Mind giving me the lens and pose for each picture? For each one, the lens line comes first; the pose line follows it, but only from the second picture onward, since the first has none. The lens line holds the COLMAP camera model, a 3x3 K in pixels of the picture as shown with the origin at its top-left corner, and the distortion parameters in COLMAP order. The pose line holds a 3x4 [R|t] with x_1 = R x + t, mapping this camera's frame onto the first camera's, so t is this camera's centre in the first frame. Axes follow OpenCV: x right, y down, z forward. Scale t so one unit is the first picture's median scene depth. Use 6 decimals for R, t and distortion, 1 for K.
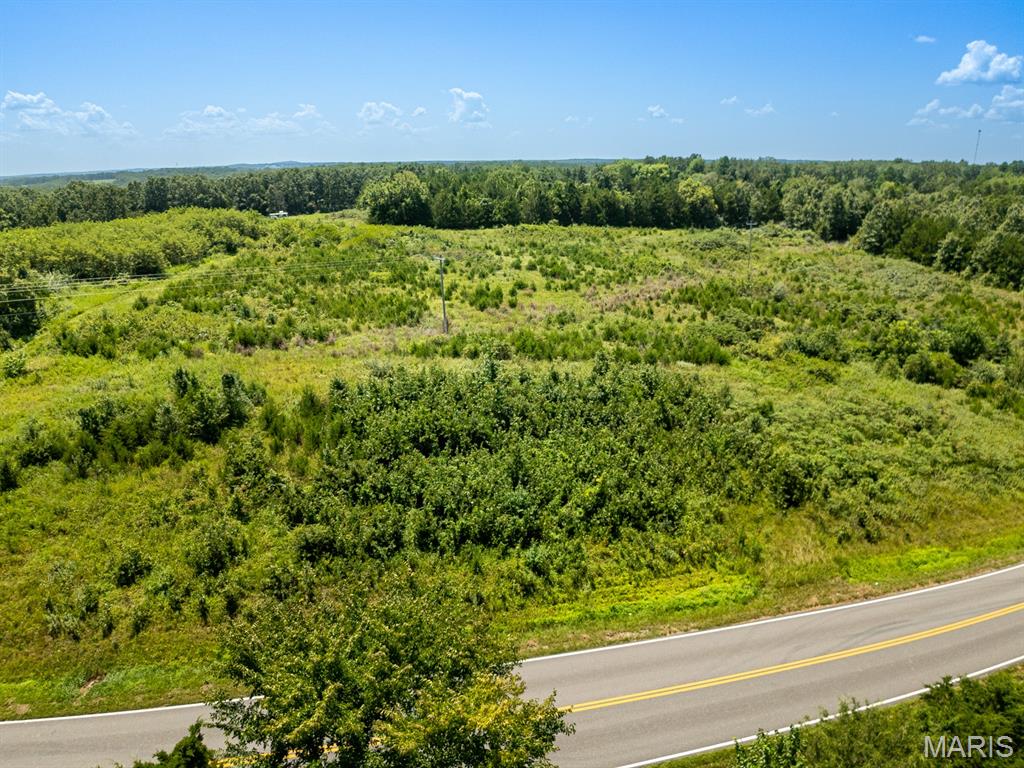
lens RADIAL K [[603.2, 0, 512.0], [0, 603.2, 384.0], [0, 0, 1]] dist [-0.042790, -0.022401]
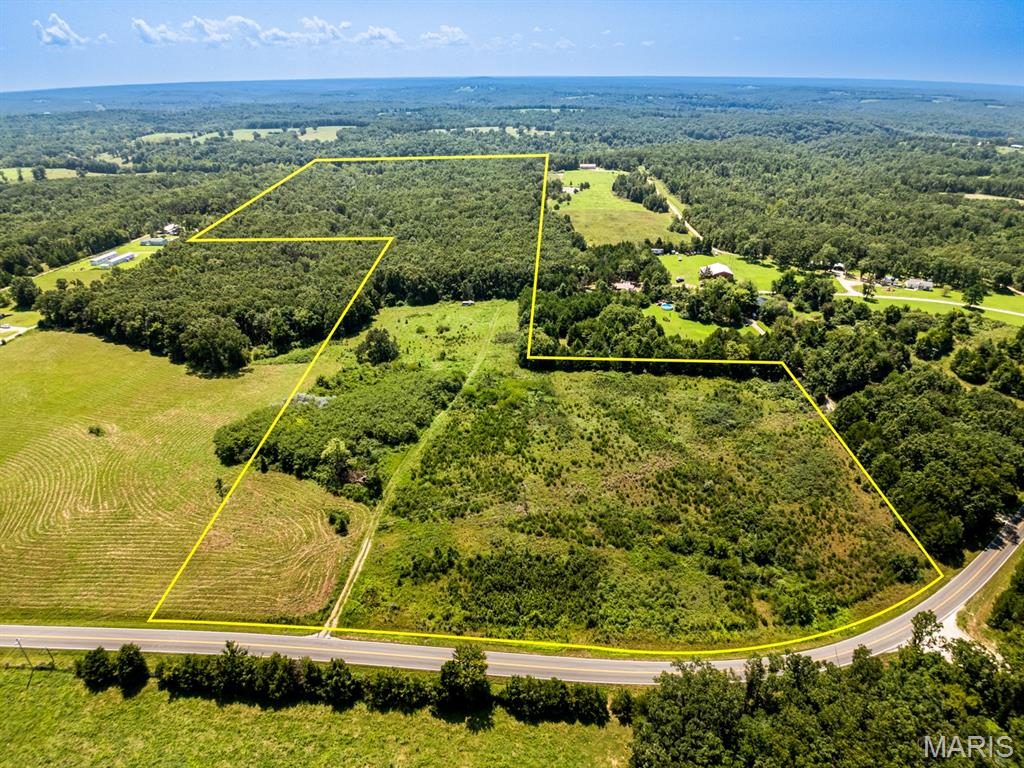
lens RADIAL K [[596.2, 0, 512.0], [0, 596.2, 384.0], [0, 0, 1]] dist [-0.009359, -0.034617]
pose [[0.956711, 0.138799, -0.255808, 0.348659], [-0.106214, 0.984842, 0.137130, -0.812765], [0.270964, -0.104023, 0.956952, -1.169966]]
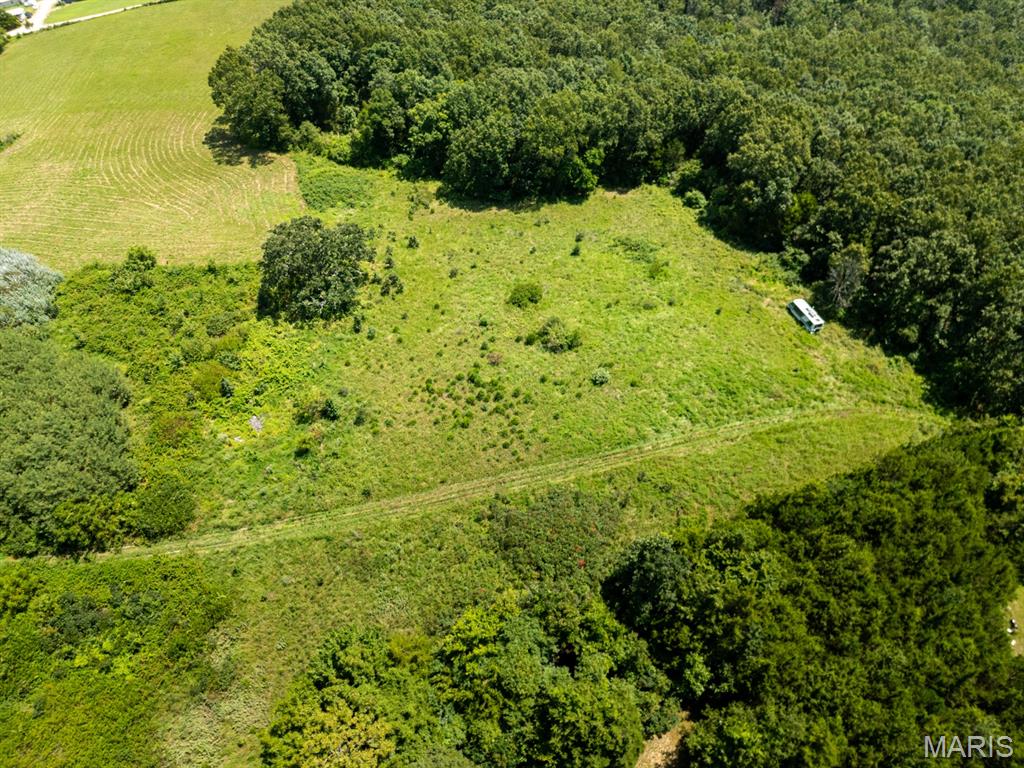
lens RADIAL K [[597.4, 0, 512.0], [0, 597.4, 384.0], [0, 0, 1]] dist [-0.036156, -0.025933]
pose [[0.077293, 0.754343, -0.651914, -0.214595], [-0.341316, 0.634381, 0.693588, -1.311119], [0.936765, 0.168899, 0.306503, 1.813223]]
